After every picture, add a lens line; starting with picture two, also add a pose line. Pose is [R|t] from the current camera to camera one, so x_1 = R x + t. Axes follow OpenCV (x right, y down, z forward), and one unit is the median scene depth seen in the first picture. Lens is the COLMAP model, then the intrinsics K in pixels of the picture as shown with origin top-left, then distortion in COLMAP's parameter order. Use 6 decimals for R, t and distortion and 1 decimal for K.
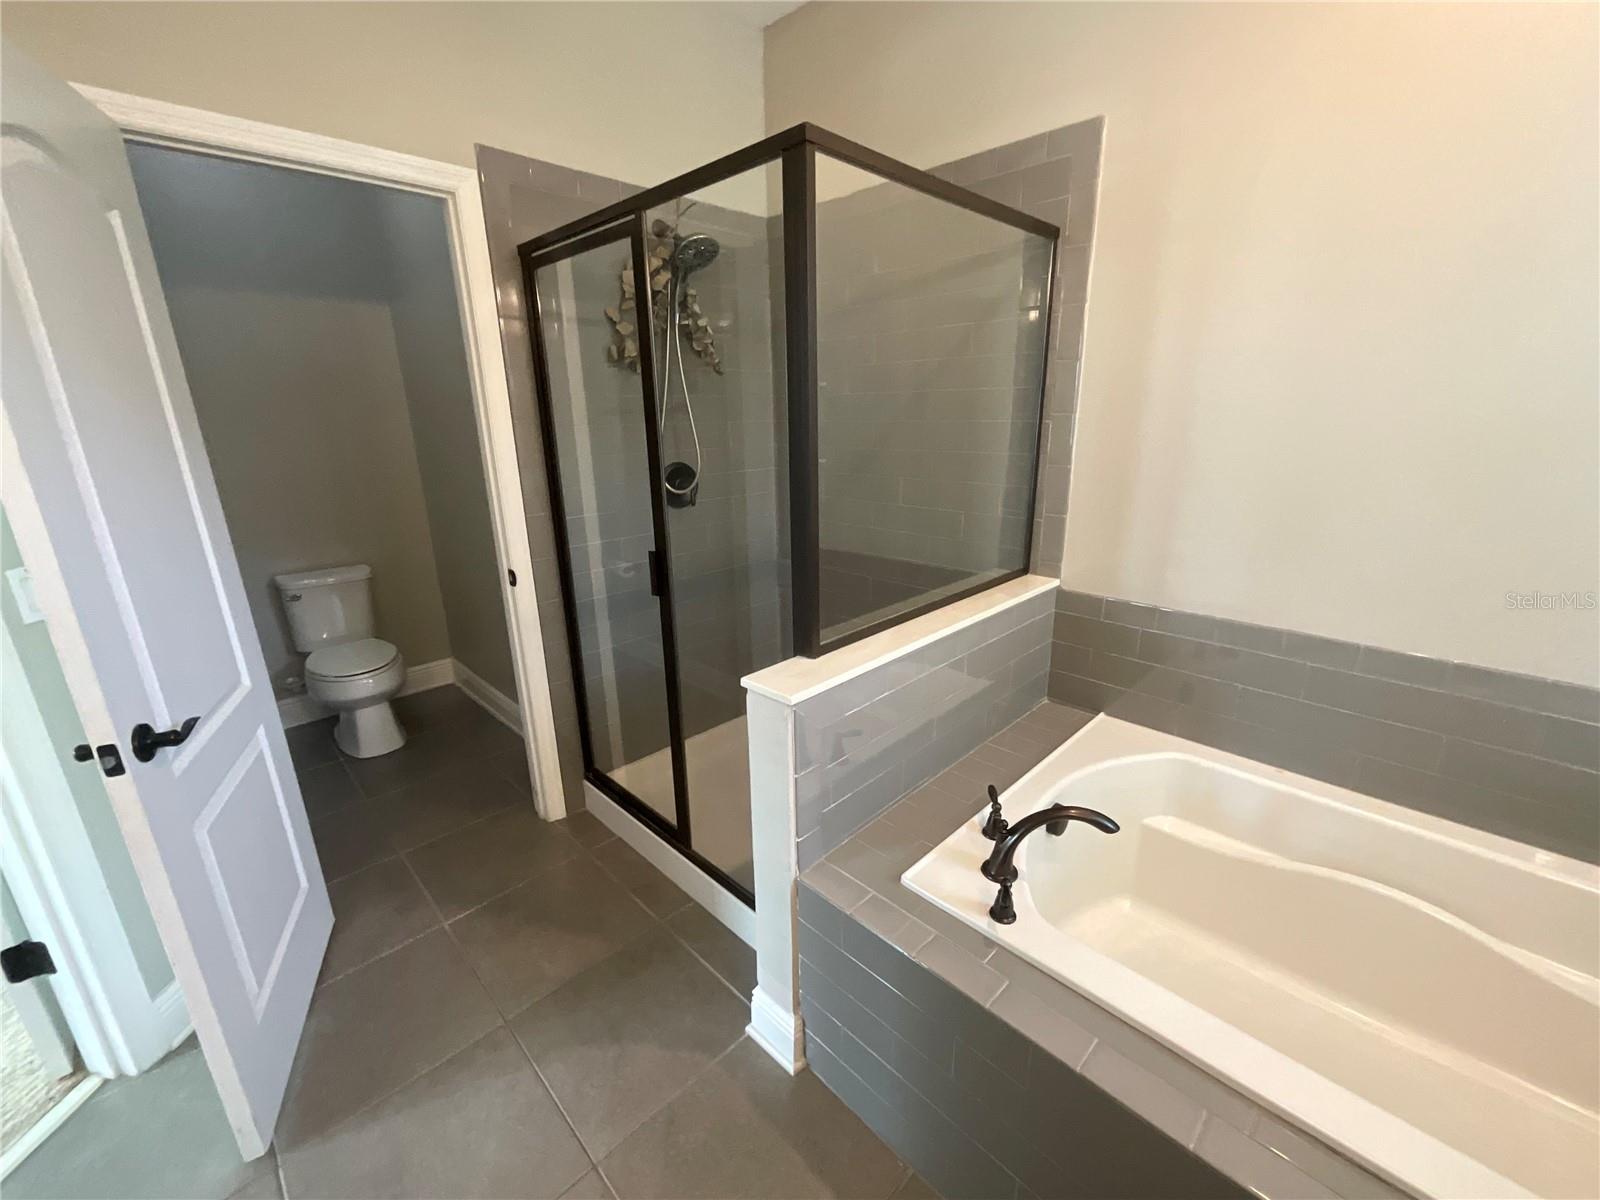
lens RADIAL K [[650.9, 0, 798.8], [0, 650.9, 603.1], [0, 0, 1]] dist [-0.003588, -0.000101]
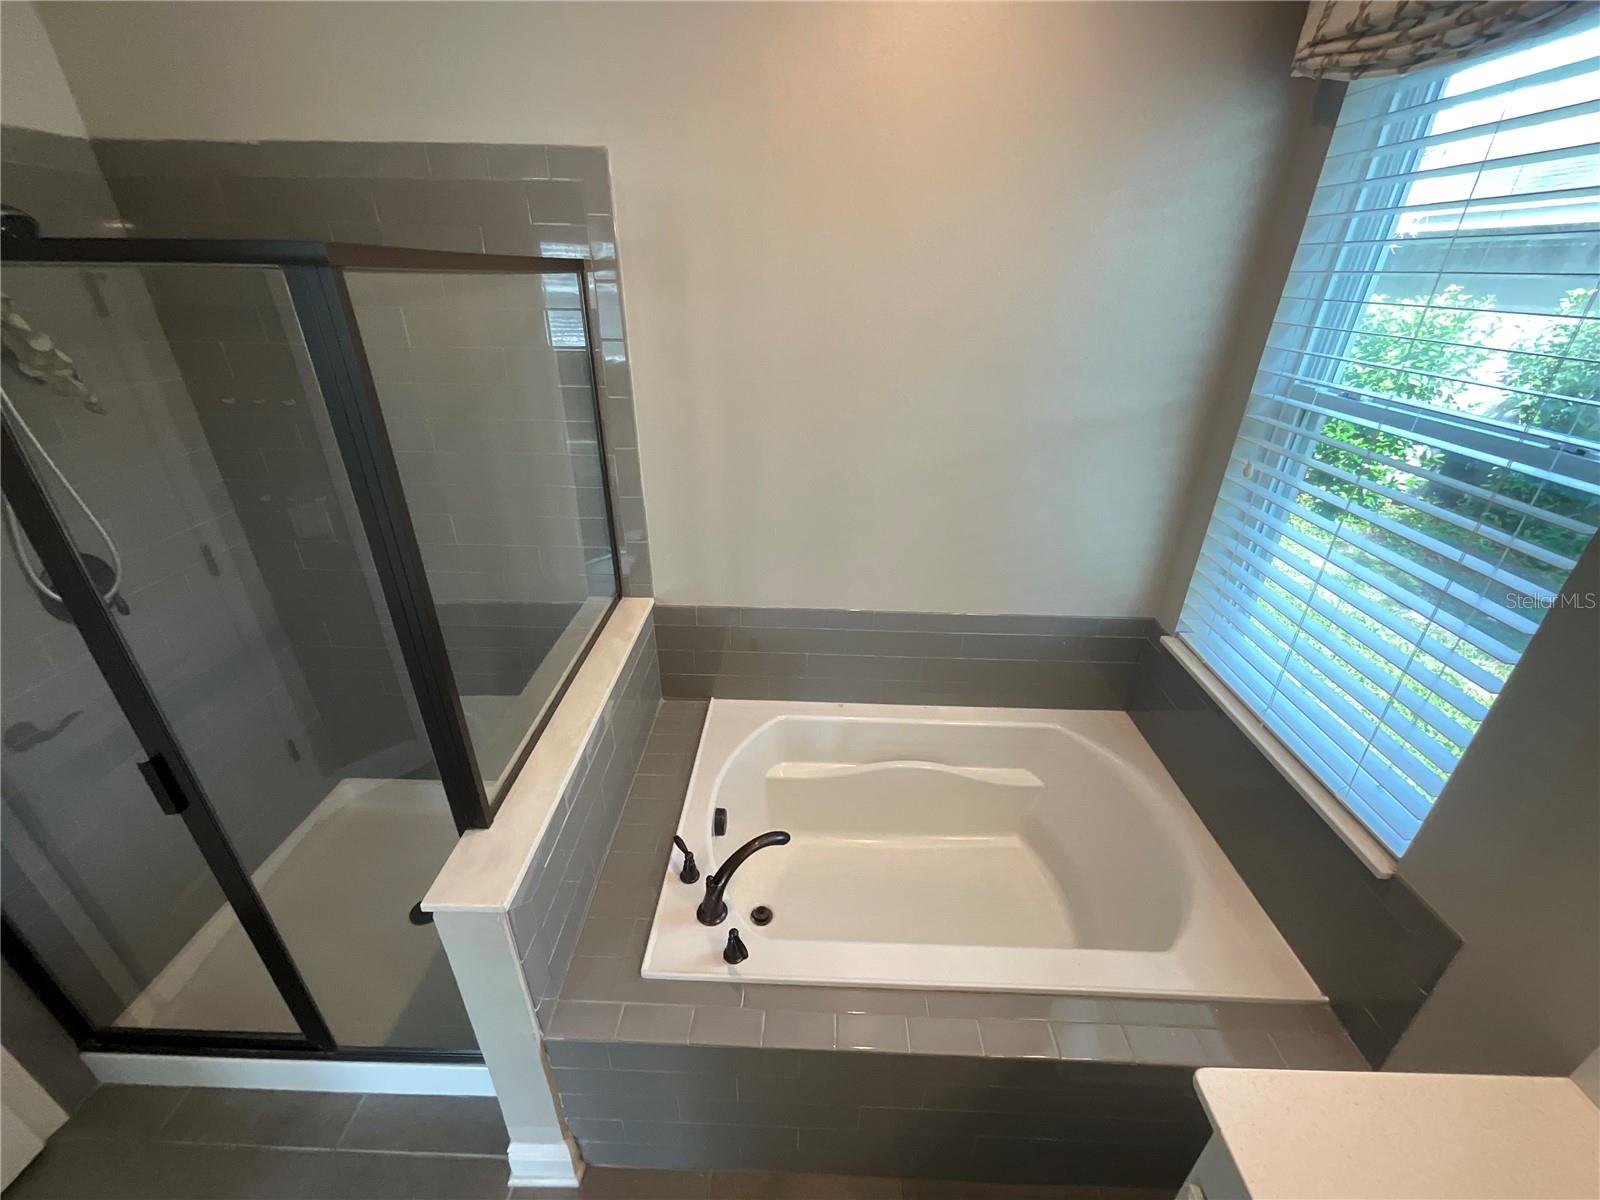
lens RADIAL K [[650.9, 0, 798.9], [0, 650.9, 606.5], [0, 0, 1]] dist [-0.003588, -0.000101]
pose [[0.721701, -0.294322, 0.626516, -0.107968], [0.177149, 0.953493, 0.243865, -0.269305], [-0.669154, -0.065011, 0.740275, 0.065208]]
